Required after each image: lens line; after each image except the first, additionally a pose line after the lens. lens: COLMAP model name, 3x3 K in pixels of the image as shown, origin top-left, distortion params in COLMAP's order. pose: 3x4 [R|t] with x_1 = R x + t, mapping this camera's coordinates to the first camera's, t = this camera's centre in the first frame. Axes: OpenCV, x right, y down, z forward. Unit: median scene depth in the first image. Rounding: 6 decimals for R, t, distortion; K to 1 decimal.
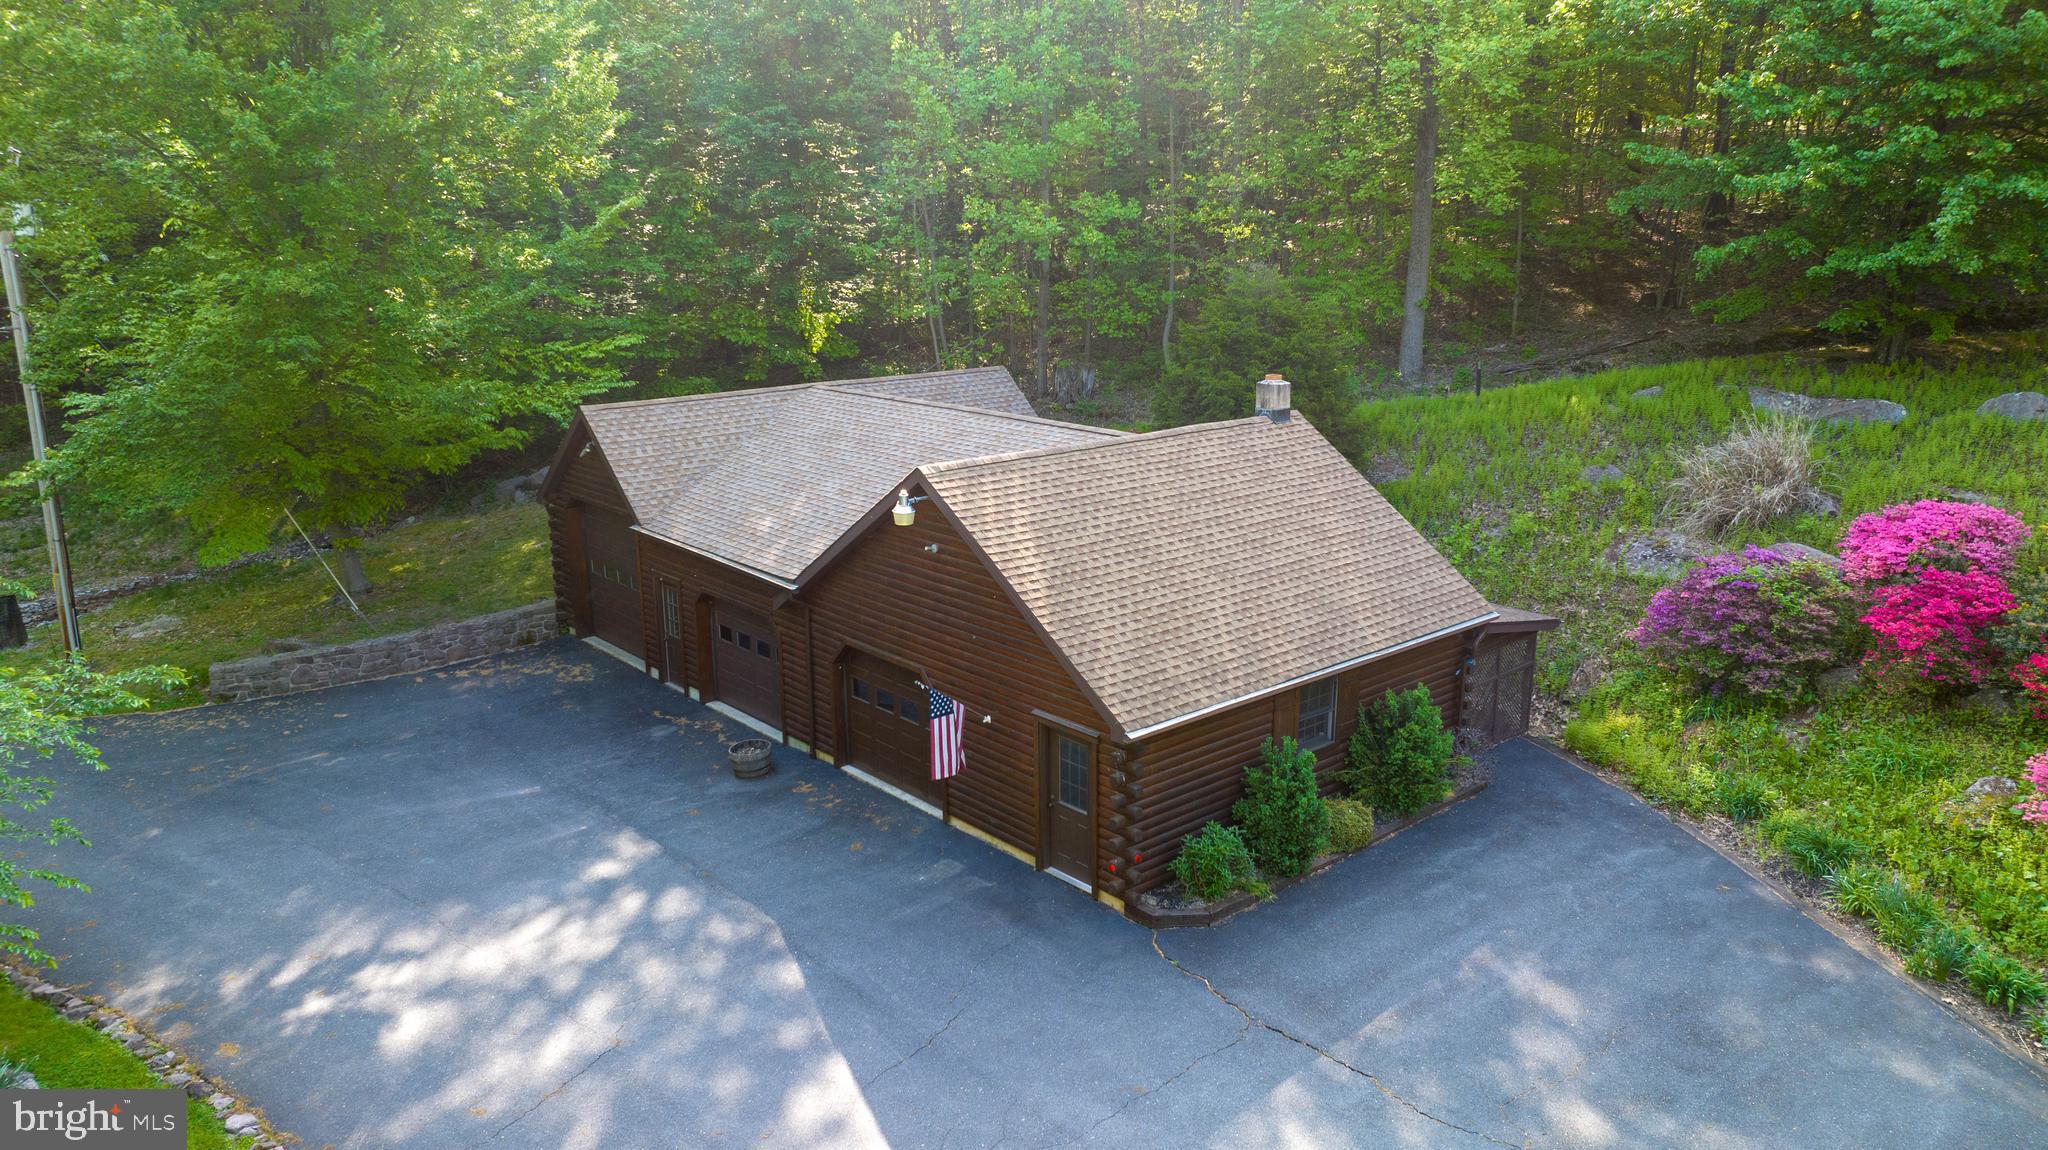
lens RADIAL K [[1431.3, 0, 1030.2], [0, 1431.3, 583.4], [0, 0, 1]] dist [-0.019337, -0.000865]
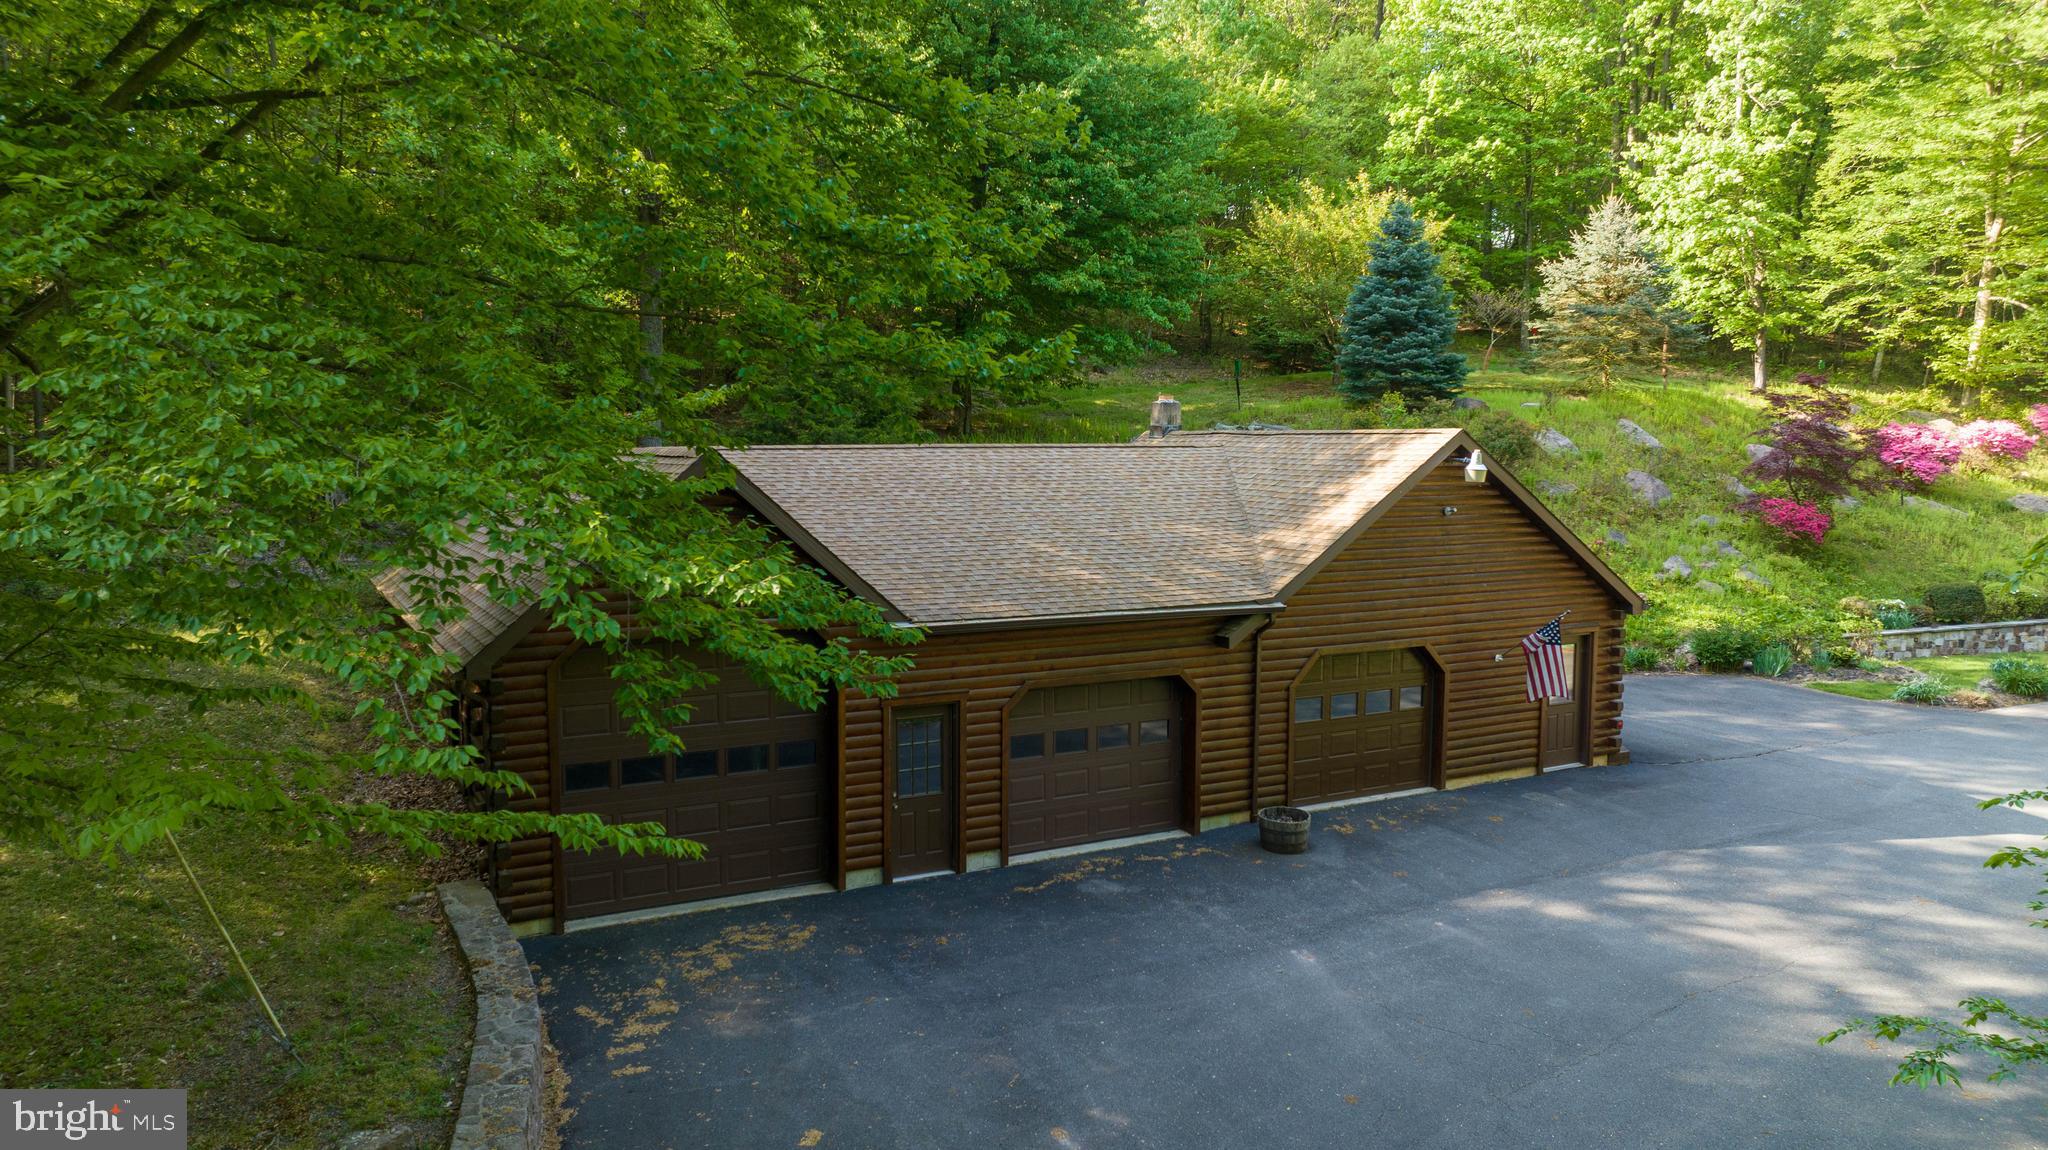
lens RADIAL K [[1431.3, 0, 1030.2], [0, 1431.3, 583.4], [0, 0, 1]] dist [-0.019337, -0.000865]
pose [[0.225438, -0.096009, 0.969515, -1.081593], [0.251119, 0.967234, 0.037391, -0.082414], [-0.941338, 0.235034, 0.242161, 0.996749]]
